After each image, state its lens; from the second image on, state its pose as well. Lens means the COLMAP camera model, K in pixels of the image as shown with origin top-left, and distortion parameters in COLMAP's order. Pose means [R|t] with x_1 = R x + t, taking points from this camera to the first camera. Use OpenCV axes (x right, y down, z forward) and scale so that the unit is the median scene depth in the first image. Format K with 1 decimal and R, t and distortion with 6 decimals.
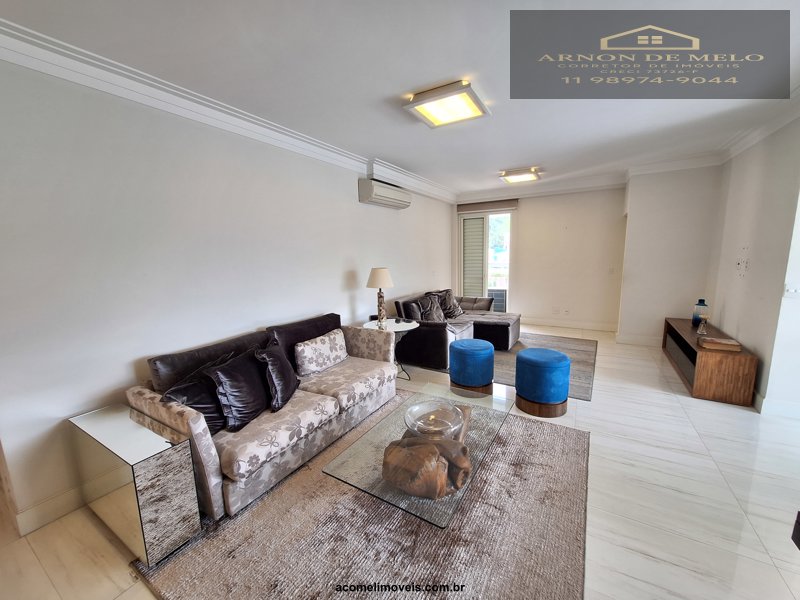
lens RADIAL K [[316.4, 0, 403.7], [0, 316.4, 304.1], [0, 0, 1]] dist [-0.008587, 0.002420]
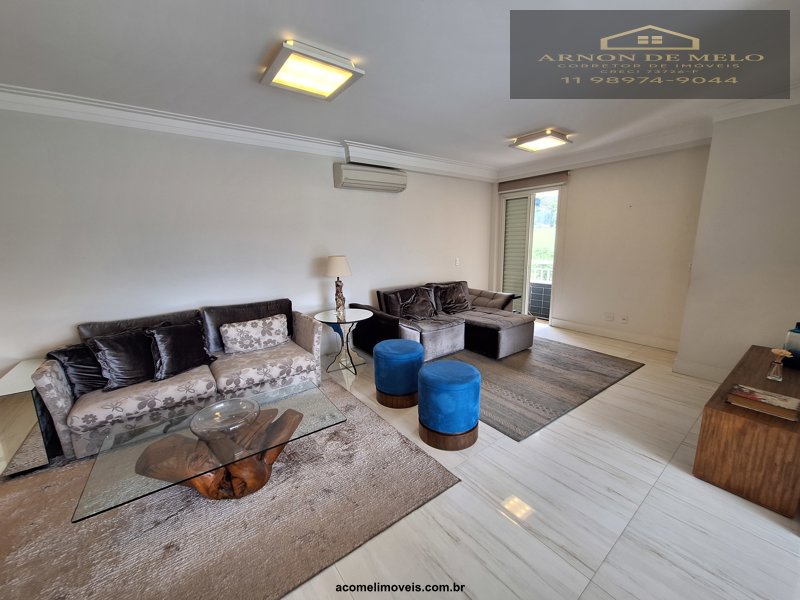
lens RADIAL K [[316.4, 0, 407.1], [0, 316.4, 304.5], [0, 0, 1]] dist [-0.008587, 0.002420]
pose [[0.924973, 0.083647, -0.370712, 0.553172], [-0.065065, 0.995930, 0.062375, -0.044392], [0.374421, -0.033575, 0.926651, 0.197395]]
